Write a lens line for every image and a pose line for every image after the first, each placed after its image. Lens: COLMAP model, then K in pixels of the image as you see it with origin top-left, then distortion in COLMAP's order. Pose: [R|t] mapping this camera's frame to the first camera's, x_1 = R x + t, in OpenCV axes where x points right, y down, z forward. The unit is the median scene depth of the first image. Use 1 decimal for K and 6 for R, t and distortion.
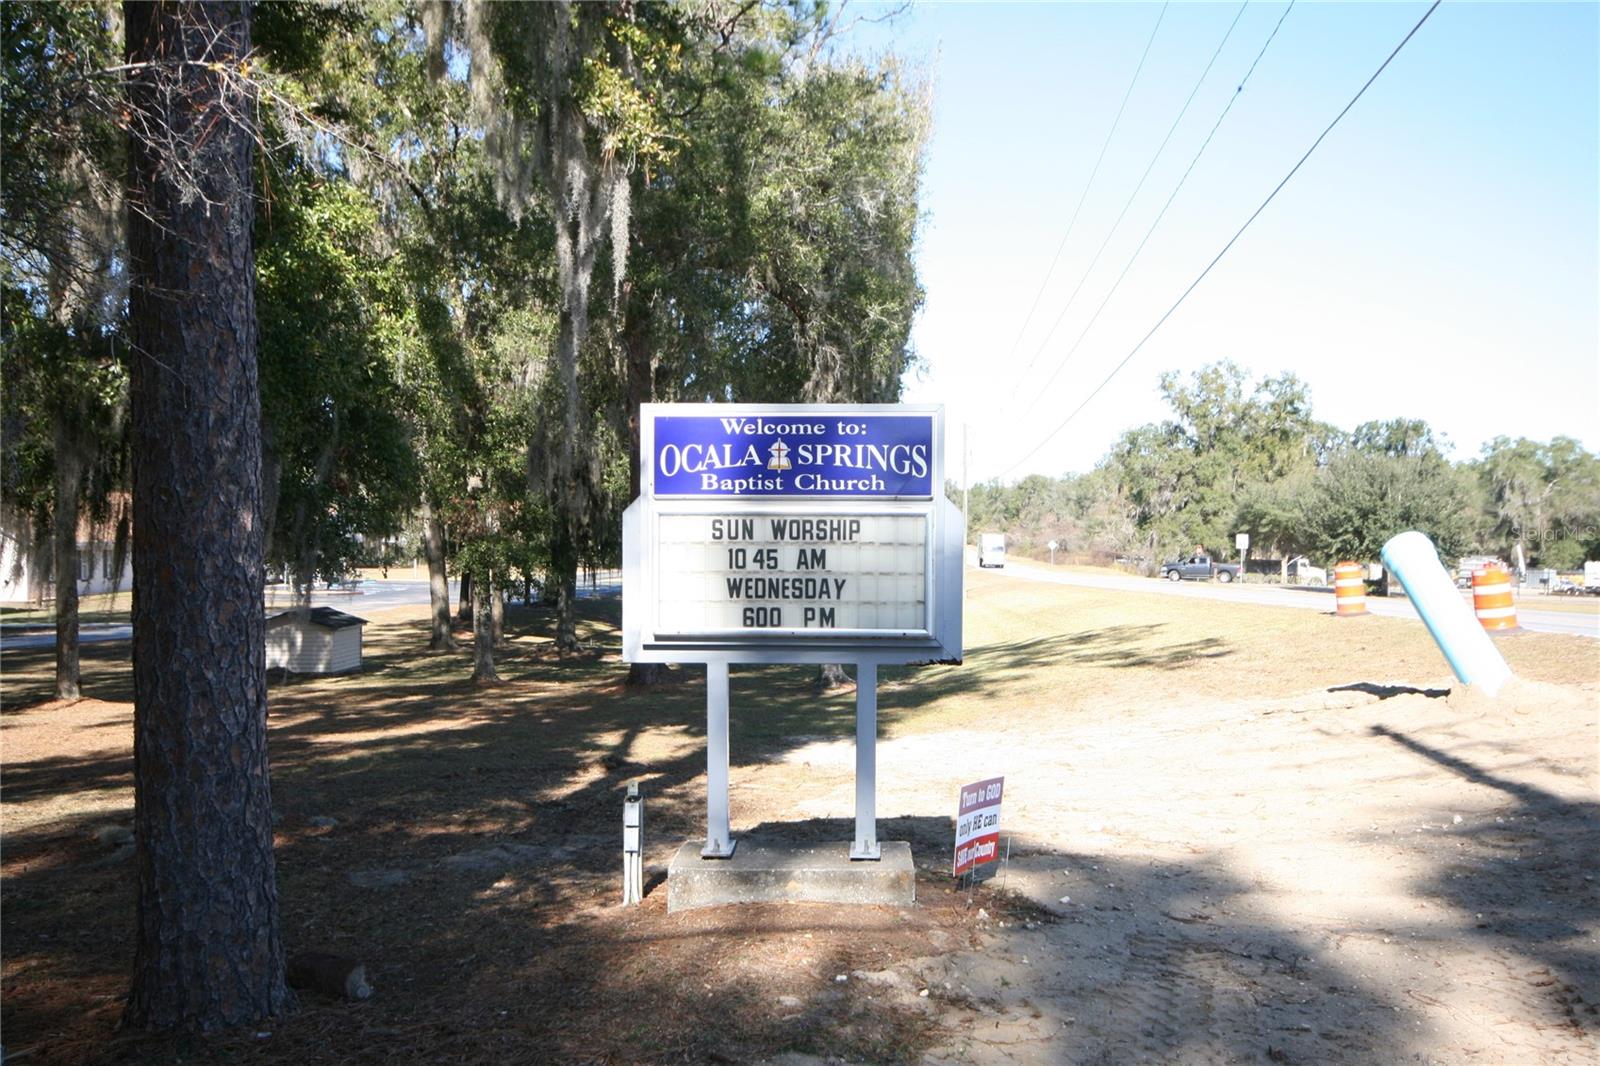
lens RADIAL K [[1410.5, 0, 800.0], [0, 1410.5, 533.0], [0, 0, 1]] dist [-0.006697, 0.085132]
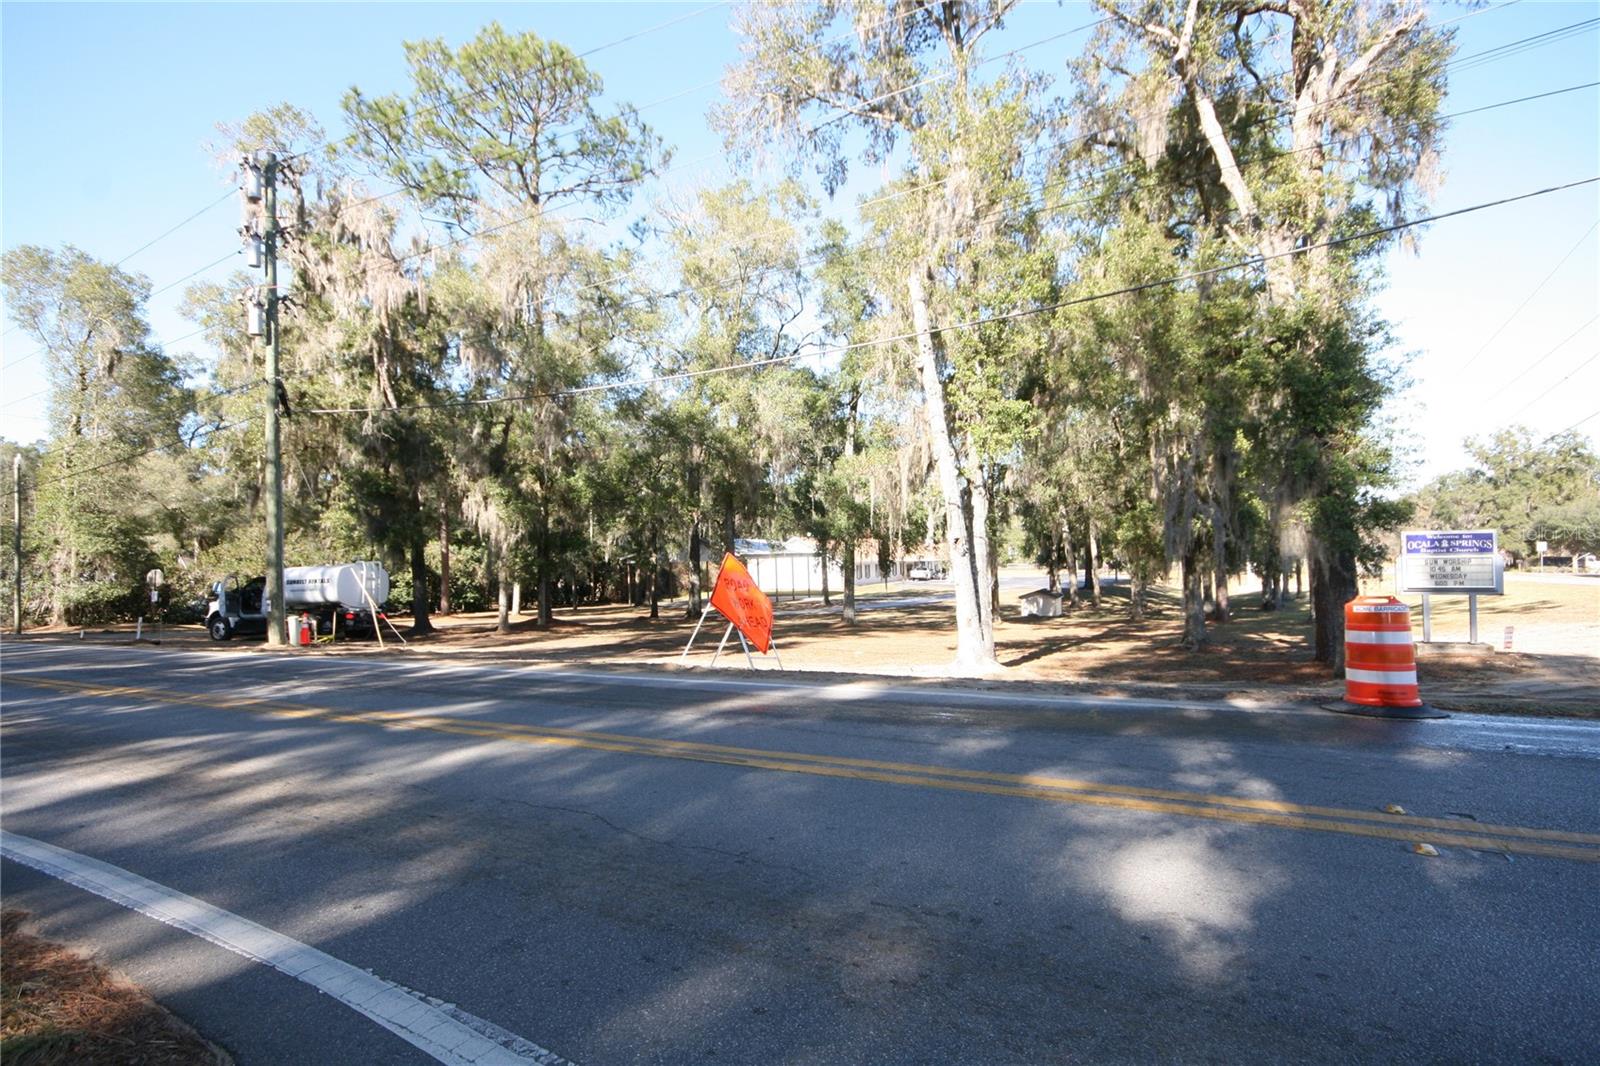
lens RADIAL K [[801.9, 0, 800.0], [0, 801.9, 533.0], [0, 0, 1]] dist [-0.000797, -0.000467]
pose [[0.907047, -0.033833, -0.419667, -0.037779], [0.024968, 0.999334, -0.026600, -0.003632], [0.420288, 0.013649, 0.907288, -0.097069]]
